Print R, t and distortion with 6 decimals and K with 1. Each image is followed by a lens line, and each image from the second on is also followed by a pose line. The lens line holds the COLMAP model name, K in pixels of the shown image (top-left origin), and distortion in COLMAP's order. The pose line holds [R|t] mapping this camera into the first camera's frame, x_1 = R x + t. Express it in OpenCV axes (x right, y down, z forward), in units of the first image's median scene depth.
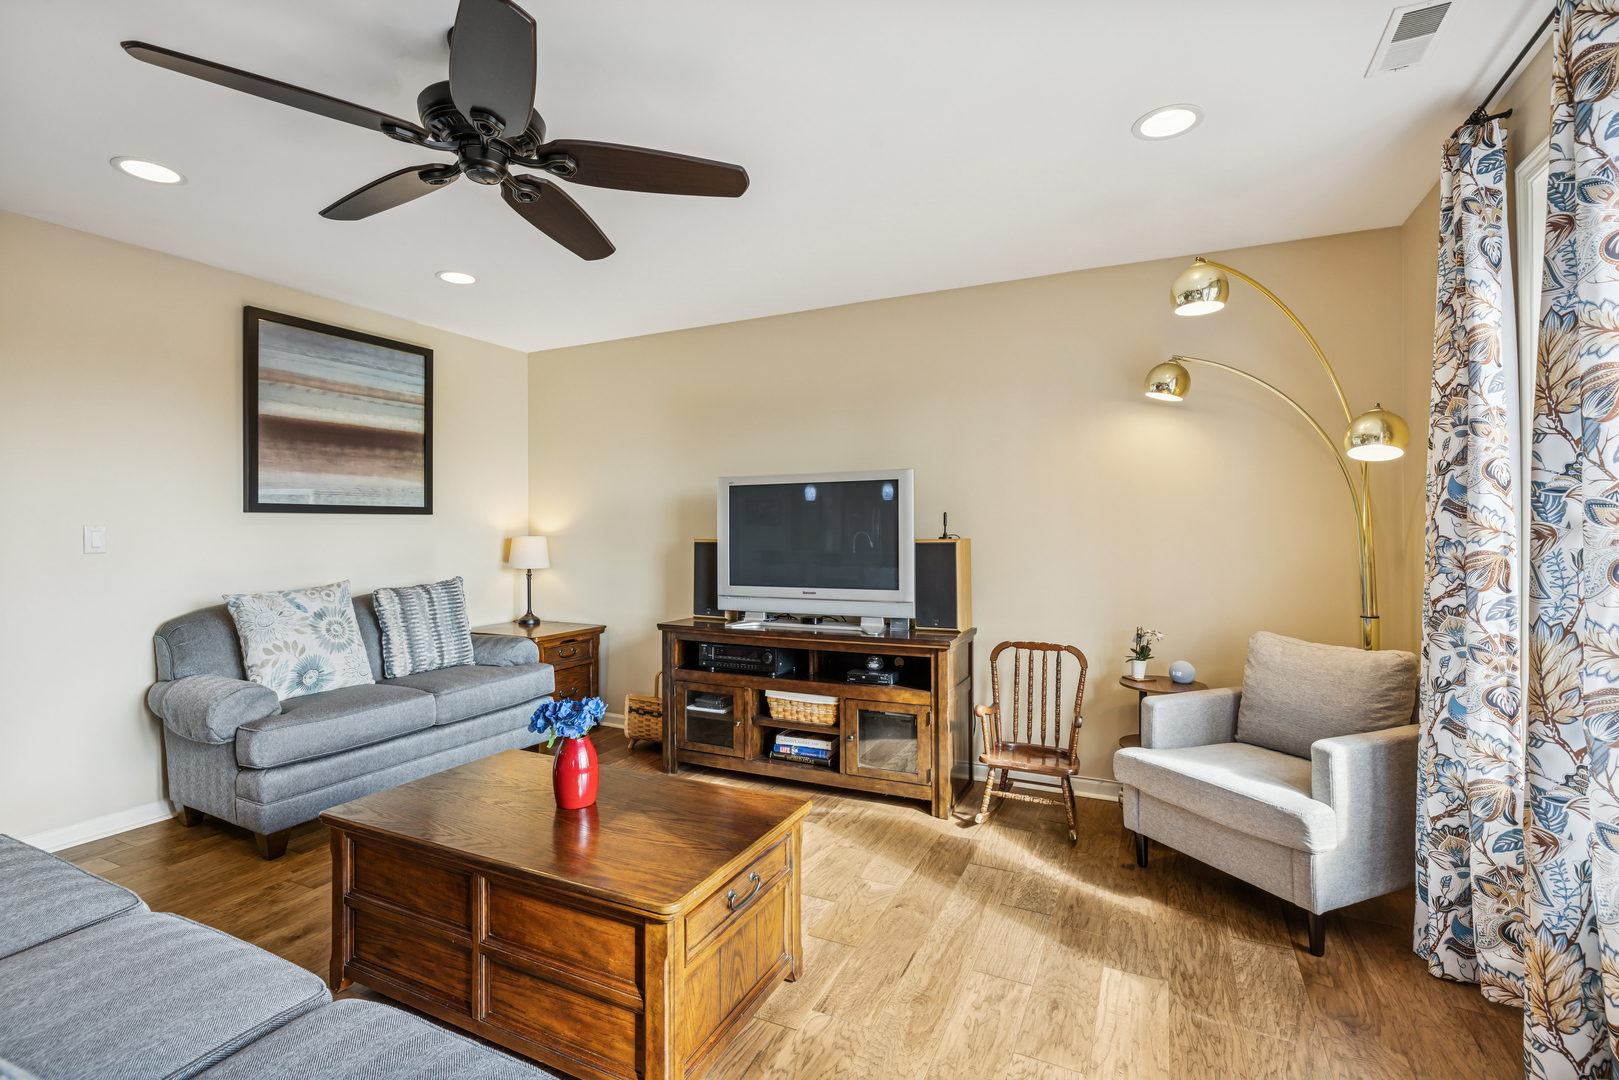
lens RADIAL K [[735.2, 0, 802.2], [0, 735.2, 527.2], [0, 0, 1]] dist [-0.001576, 0.000294]
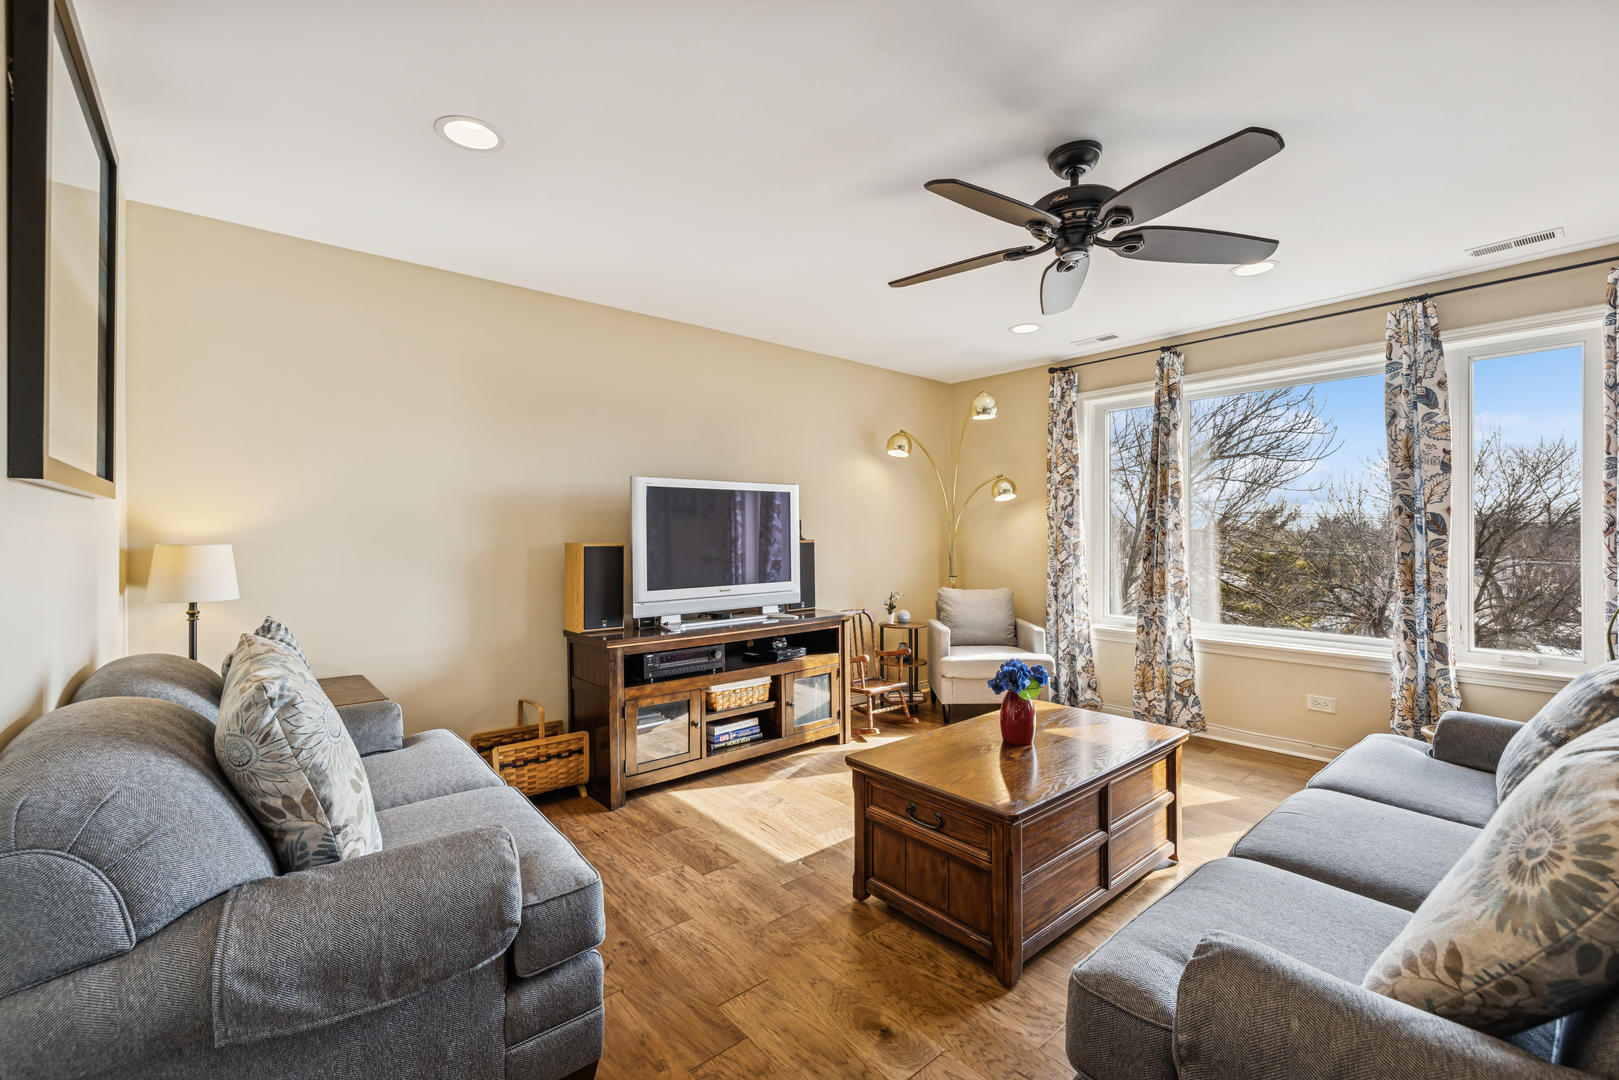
lens RADIAL K [[694.1, 0, 804.3], [0, 694.1, 534.3], [0, 0, 1]] dist [0.001590, 0.001127]
pose [[0.394372, -0.000079, 0.918951, -0.940509], [-0.002200, 0.999997, 0.001030, 0.005193], [-0.918948, -0.002428, 0.394370, 0.515258]]
